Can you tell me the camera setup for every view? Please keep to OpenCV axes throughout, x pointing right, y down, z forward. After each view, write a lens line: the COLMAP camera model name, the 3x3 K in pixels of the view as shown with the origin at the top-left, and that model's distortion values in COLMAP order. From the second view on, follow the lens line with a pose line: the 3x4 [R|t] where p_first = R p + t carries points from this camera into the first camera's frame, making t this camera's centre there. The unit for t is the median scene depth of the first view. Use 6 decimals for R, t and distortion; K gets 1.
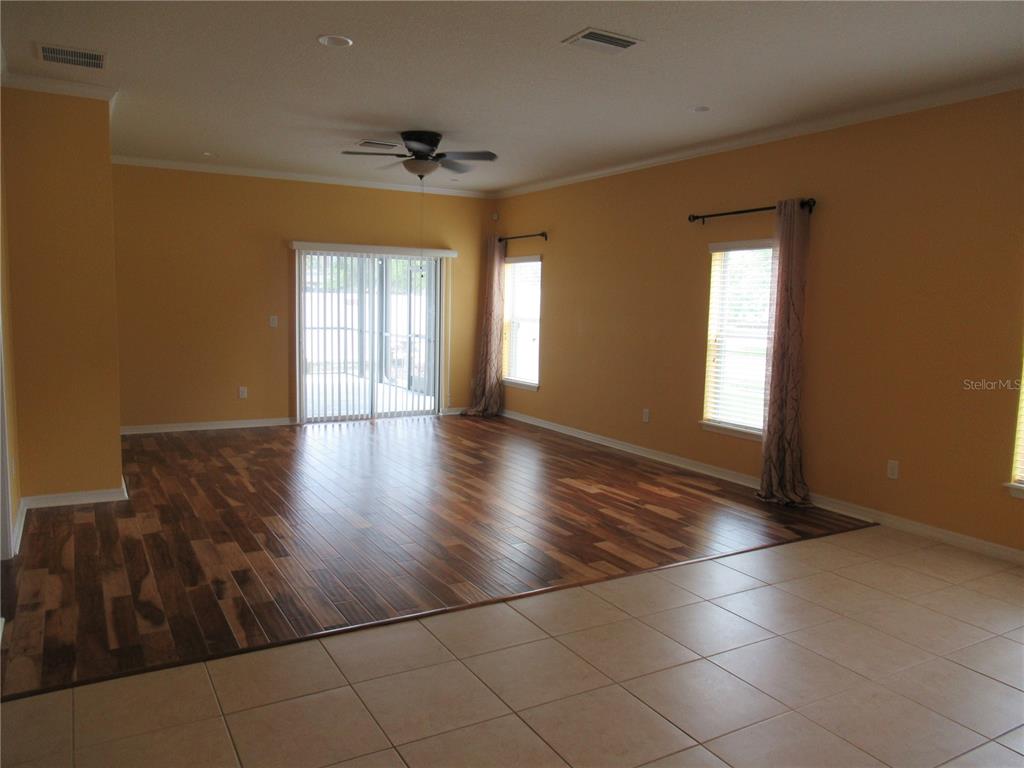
lens RADIAL K [[762.3, 0, 501.8], [0, 762.3, 384.0], [0, 0, 1]] dist [-0.002183, 0.001580]
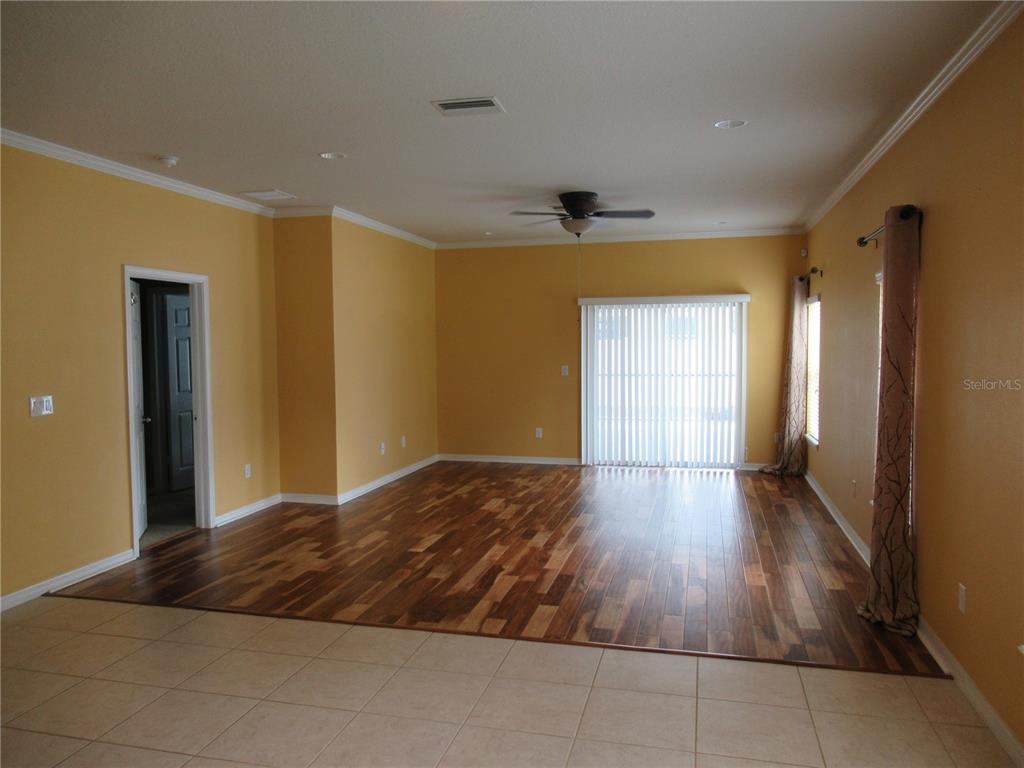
lens RADIAL K [[762.3, 0, 501.8], [0, 762.3, 384.0], [0, 0, 1]] dist [-0.002183, 0.001580]
pose [[0.713636, 0.010979, -0.700431, 0.406129], [-0.050590, 0.998074, -0.035900, -0.017490], [0.698688, 0.061054, 0.712817, 0.140167]]
